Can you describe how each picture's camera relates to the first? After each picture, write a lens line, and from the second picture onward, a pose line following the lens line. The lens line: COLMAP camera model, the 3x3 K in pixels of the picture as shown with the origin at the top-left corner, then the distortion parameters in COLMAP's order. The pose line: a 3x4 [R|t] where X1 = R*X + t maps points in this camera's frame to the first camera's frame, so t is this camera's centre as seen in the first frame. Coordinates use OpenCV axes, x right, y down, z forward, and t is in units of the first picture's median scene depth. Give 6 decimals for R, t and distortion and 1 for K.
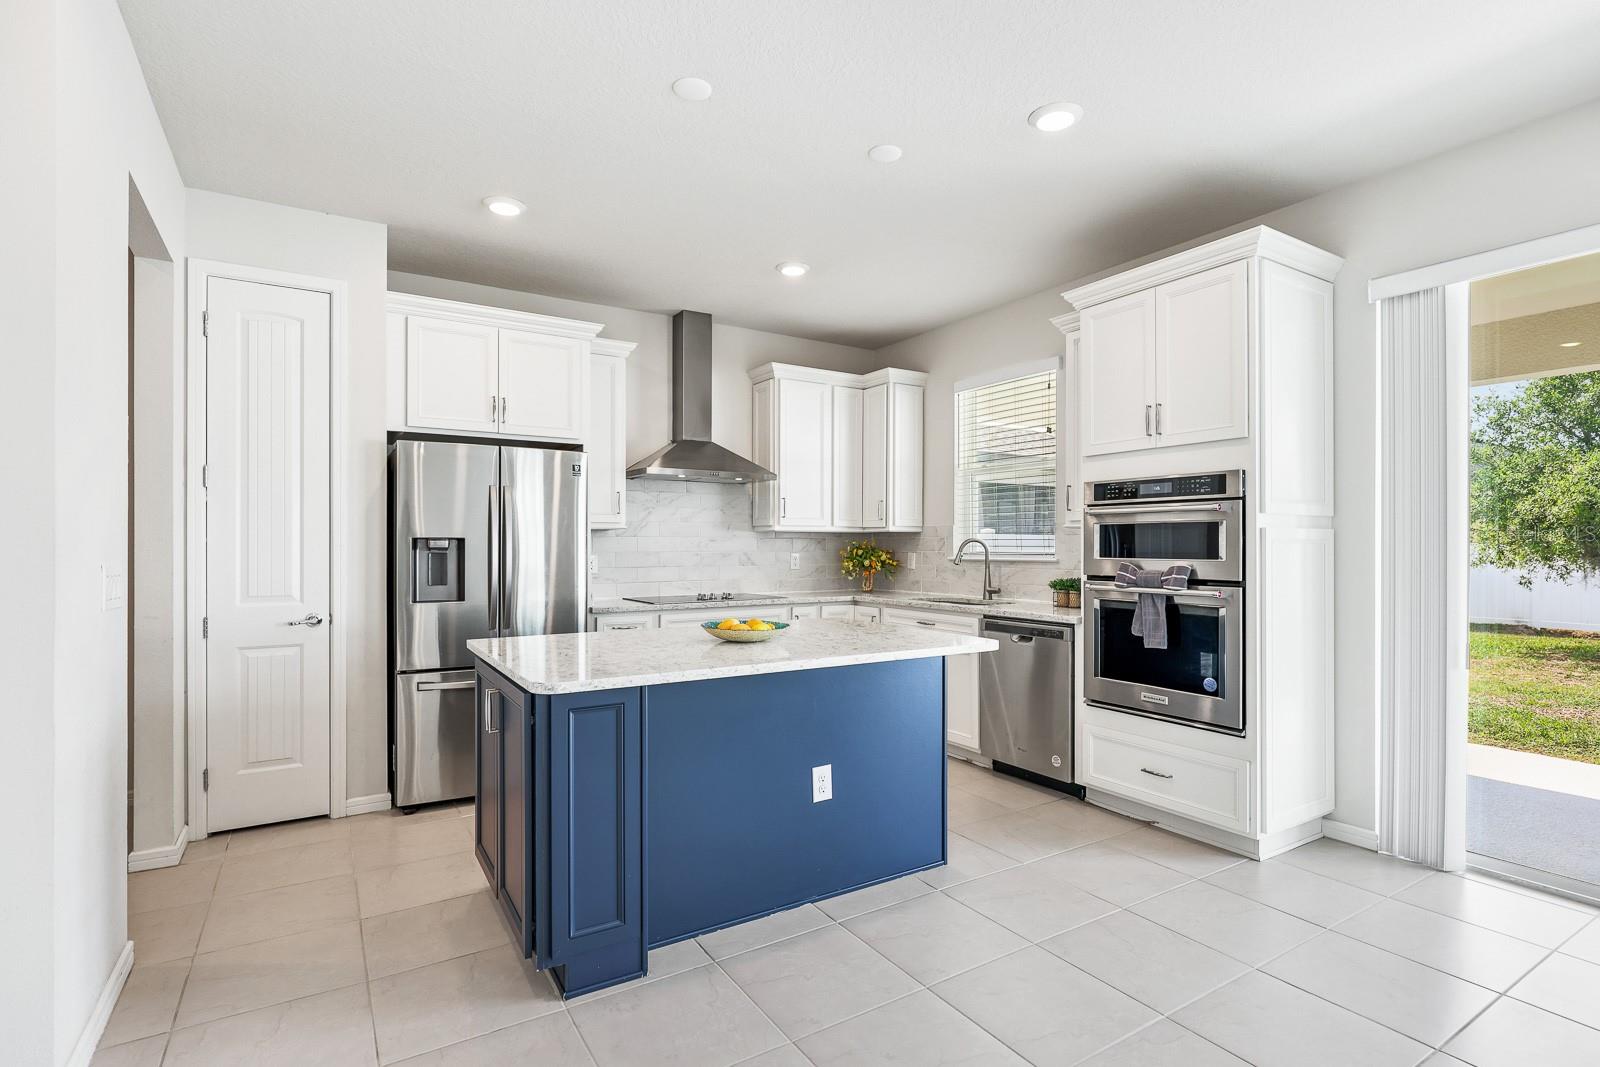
lens RADIAL K [[783.2, 0, 803.2], [0, 783.2, 537.9], [0, 0, 1]] dist [-0.003876, 0.000729]
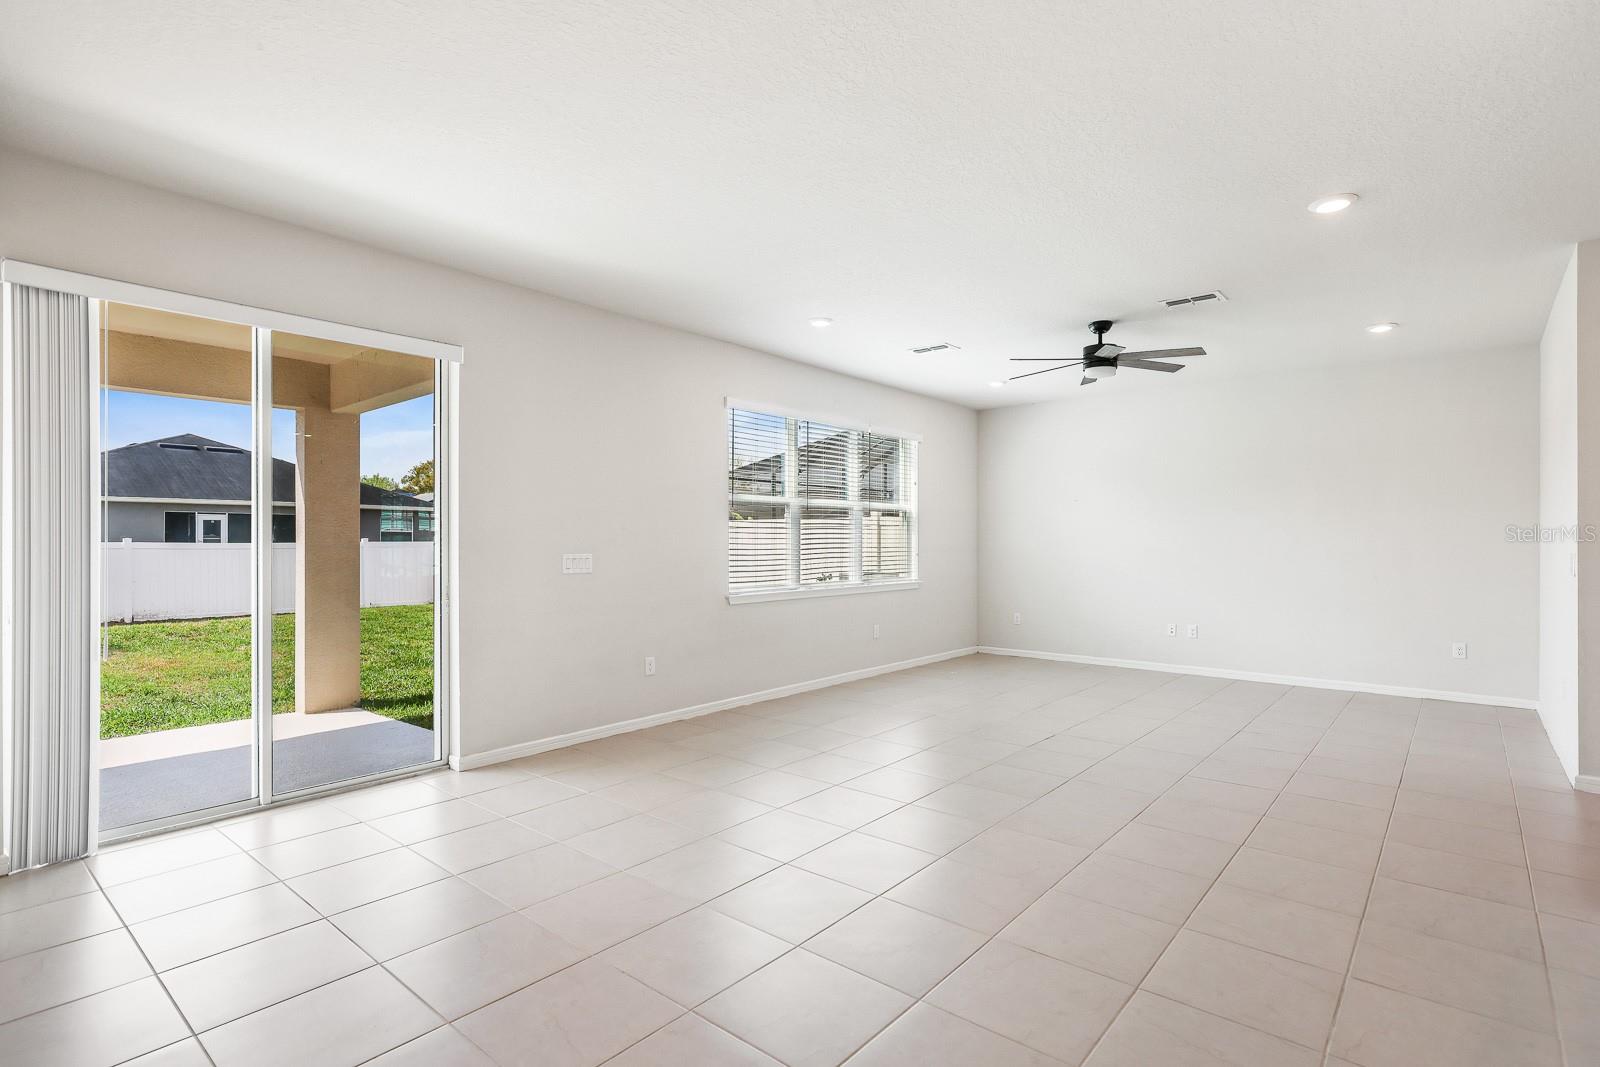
lens RADIAL K [[783.2, 0, 798.8], [0, 783.2, 539.9], [0, 0, 1]] dist [-0.003876, 0.000729]
pose [[-0.303023, 0.007228, 0.952956, -0.362733], [-0.005507, 0.999941, -0.009336, 0.004895], [-0.952967, -0.008077, -0.302965, 0.316611]]
